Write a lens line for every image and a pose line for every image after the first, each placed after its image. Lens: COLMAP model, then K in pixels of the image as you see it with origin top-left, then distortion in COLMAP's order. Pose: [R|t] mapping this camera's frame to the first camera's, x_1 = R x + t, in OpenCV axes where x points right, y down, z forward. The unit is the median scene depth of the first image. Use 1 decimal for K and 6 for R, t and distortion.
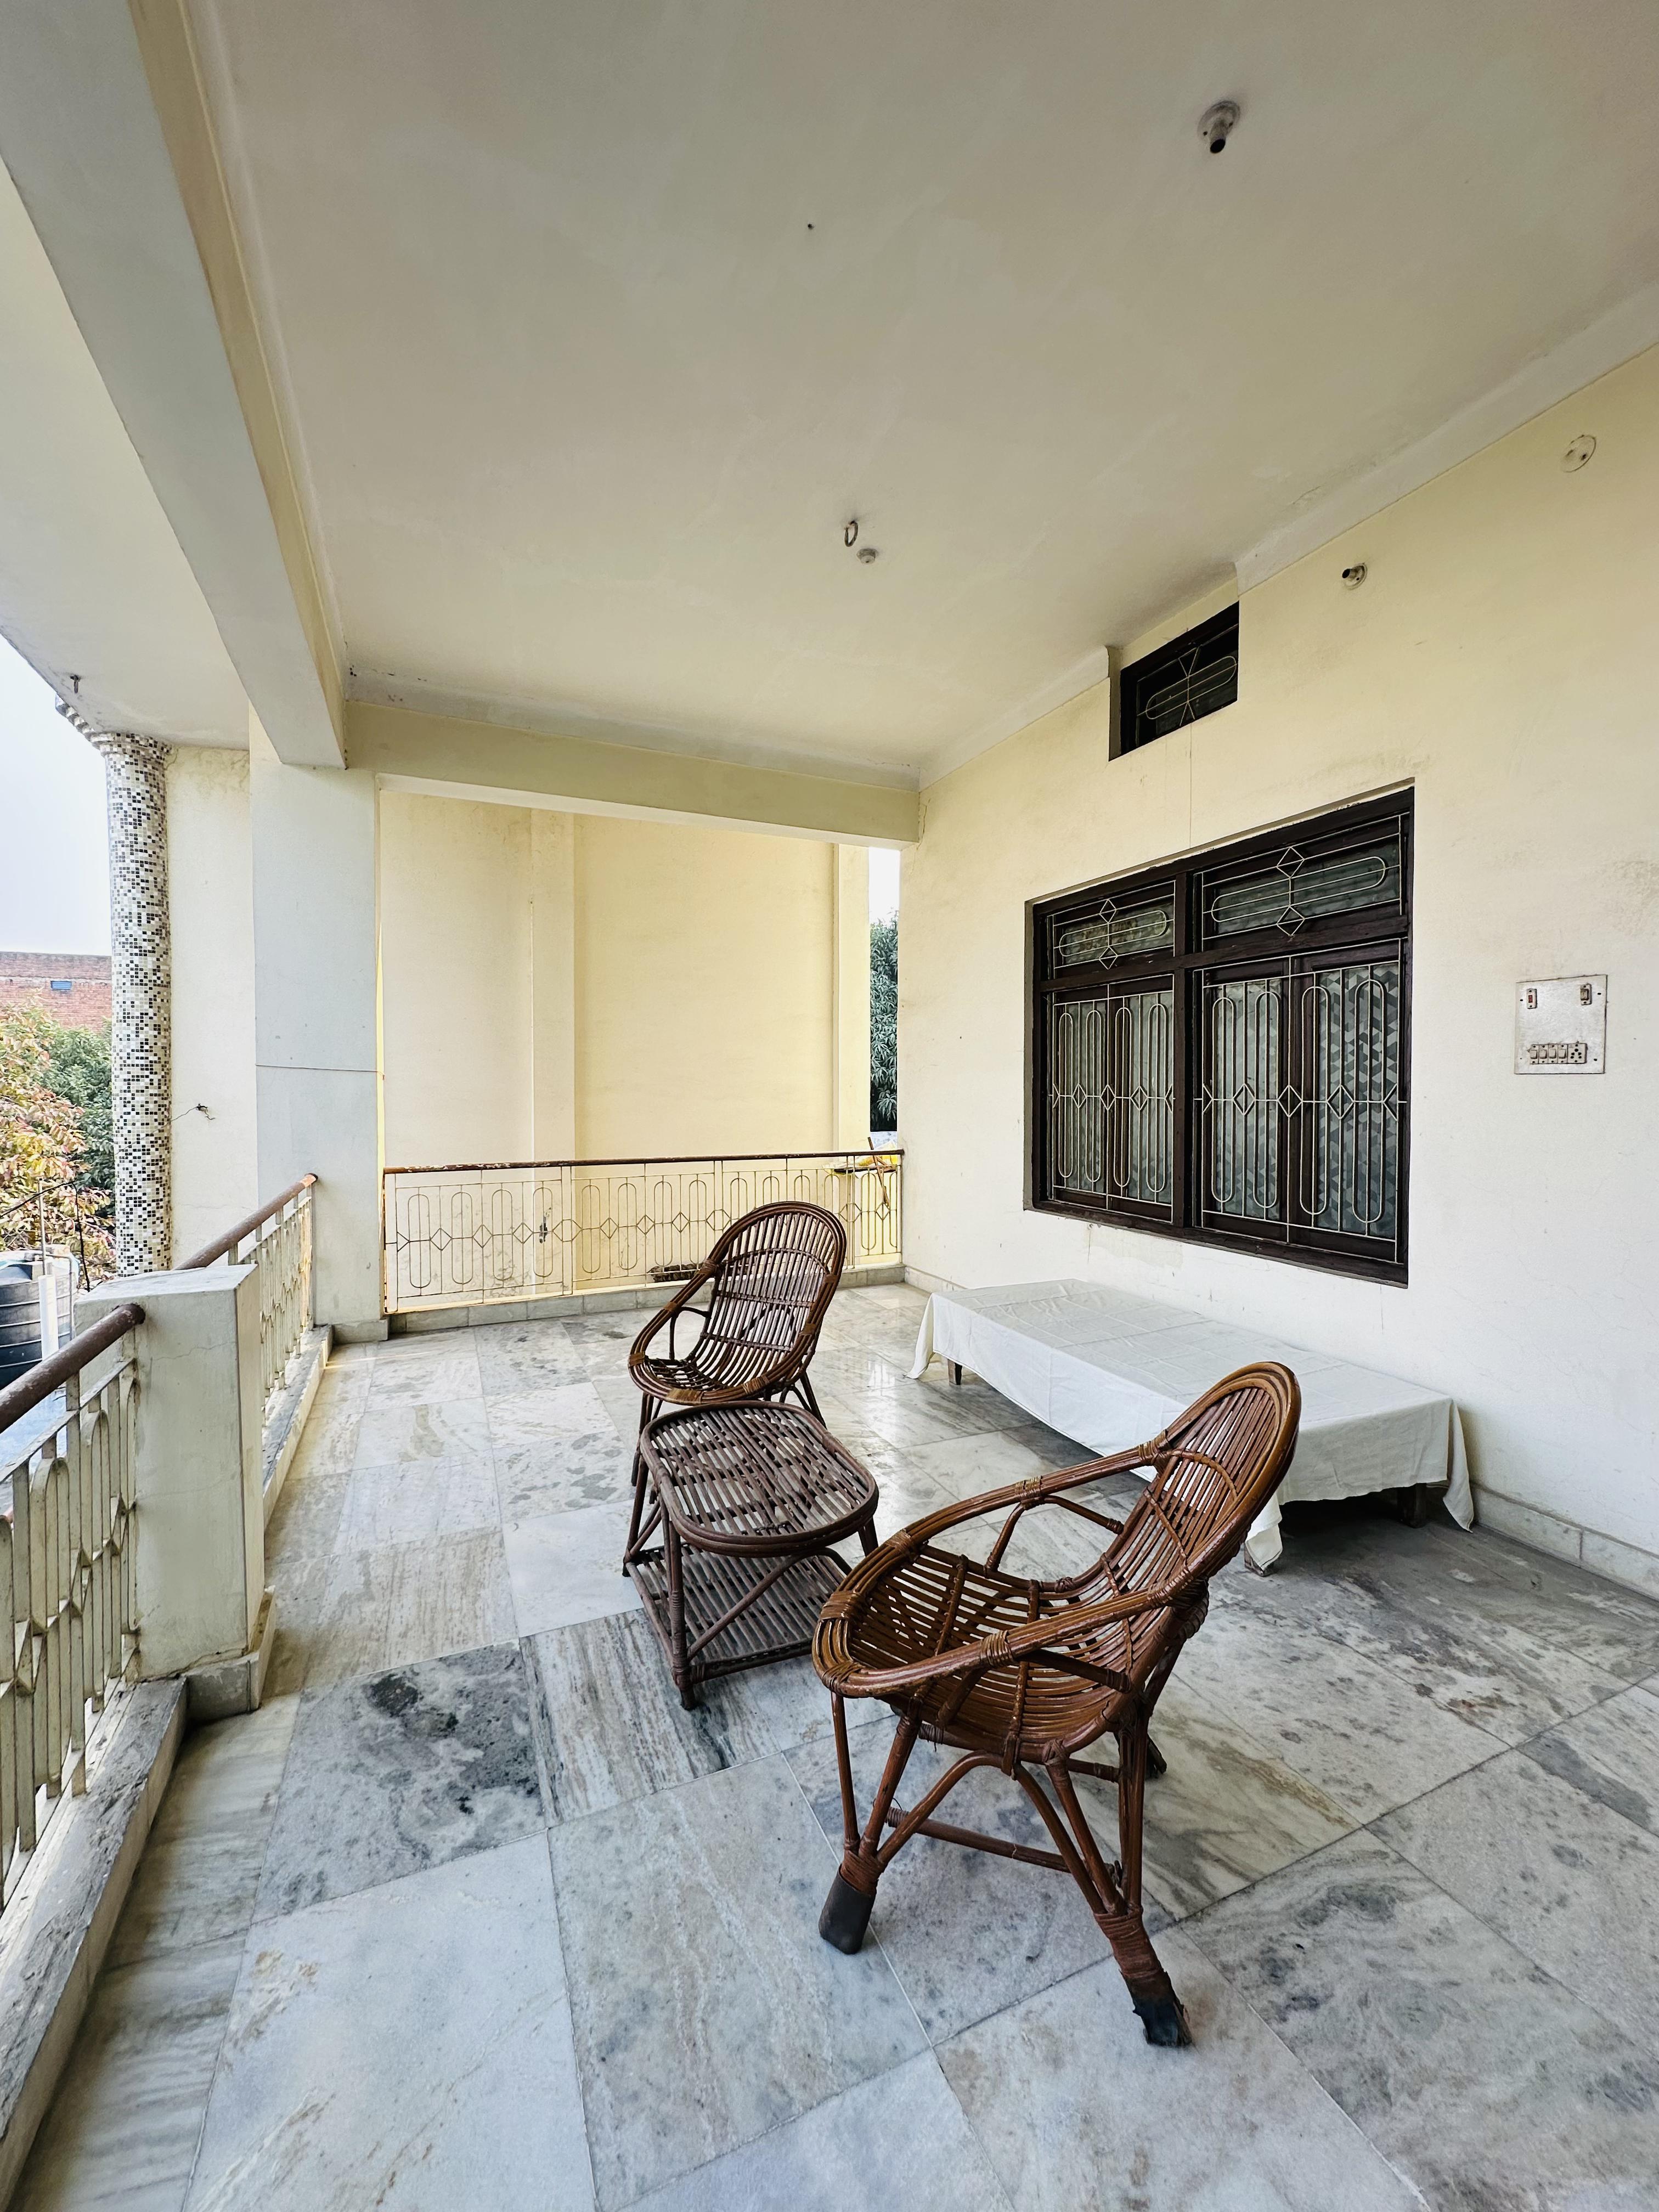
lens RADIAL K [[884.6, 0, 829.5], [0, 884.6, 1106.0], [0, 0, 1]] dist [-0.000652, 0.000193]
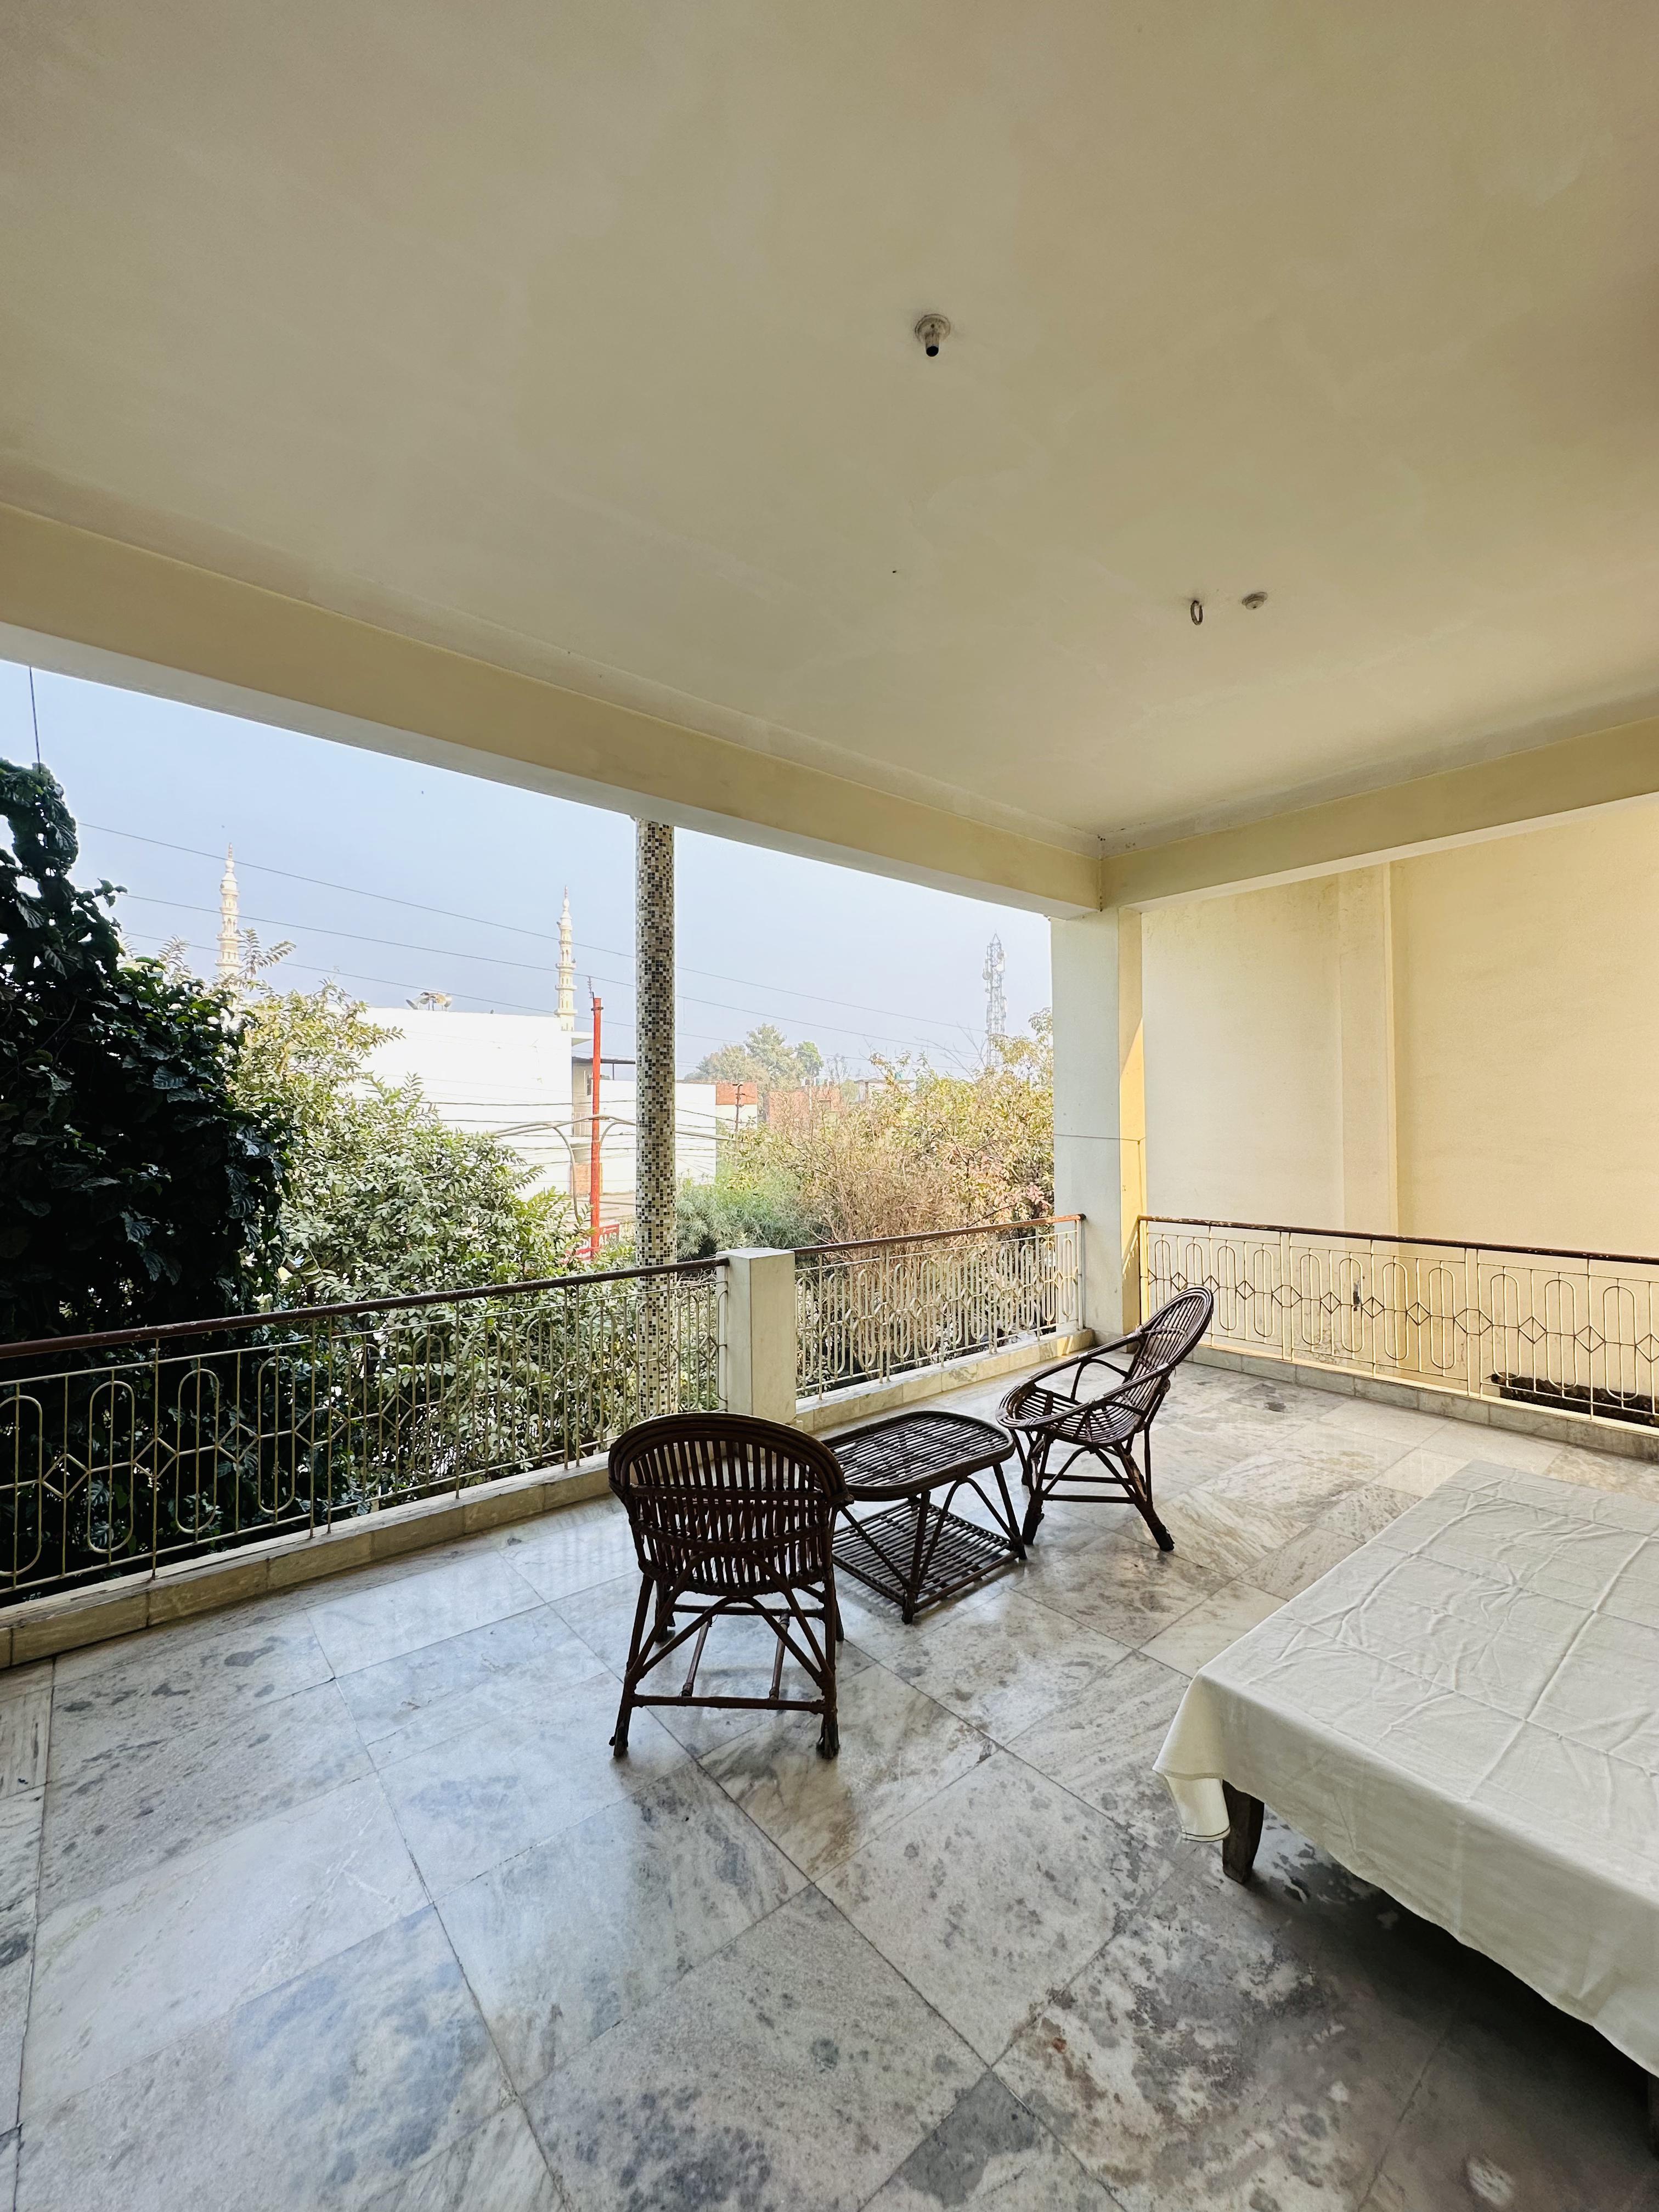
lens RADIAL K [[883.4, 0, 823.7], [0, 883.4, 1101.0], [0, 0, 1]] dist [-0.000801, -0.006856]
pose [[0.257010, -0.023577, -0.966121, 0.607200], [-0.019644, 0.999368, -0.029614, -0.045507], [0.966209, 0.026590, 0.256385, 0.254672]]
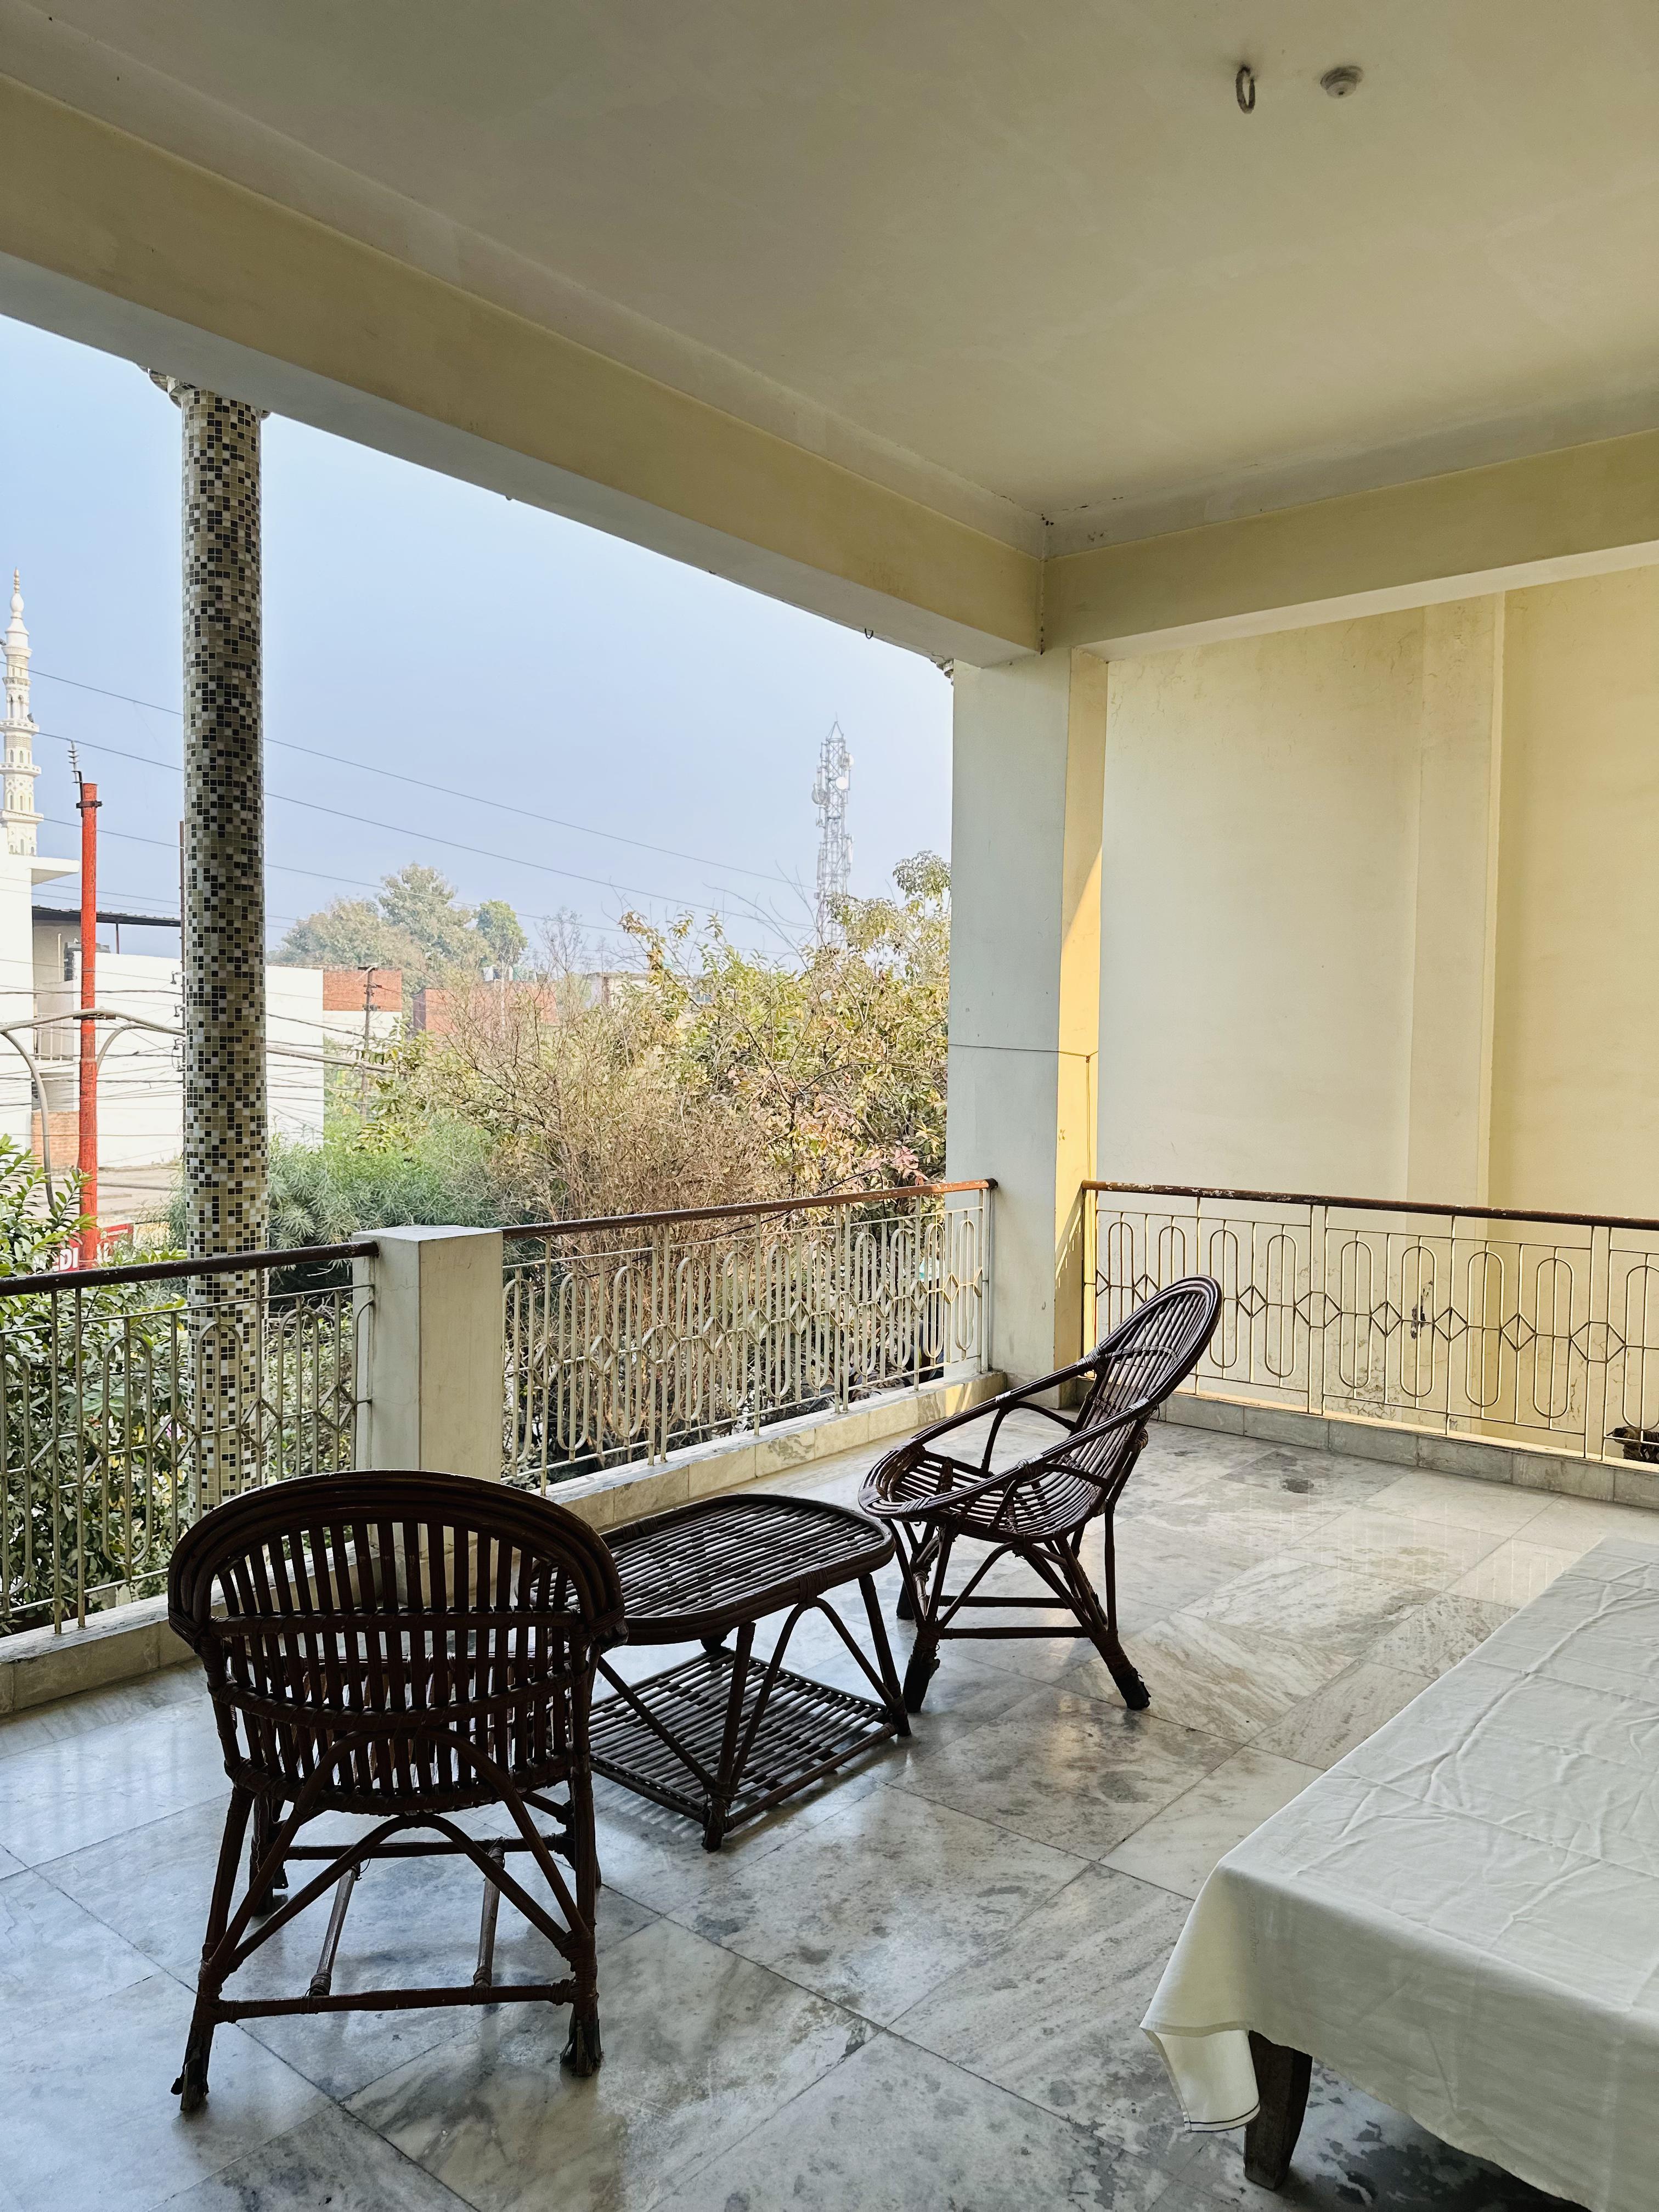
lens RADIAL K [[1559.8, 0, 819.4], [0, 1559.8, 1120.5], [0, 0, 1]] dist [0.057393, -0.093304]
pose [[0.432272, 0.044166, -0.900661, 0.588849], [-0.035796, 0.998853, 0.031800, -0.013510], [0.901032, 0.018494, 0.433358, 0.241119]]
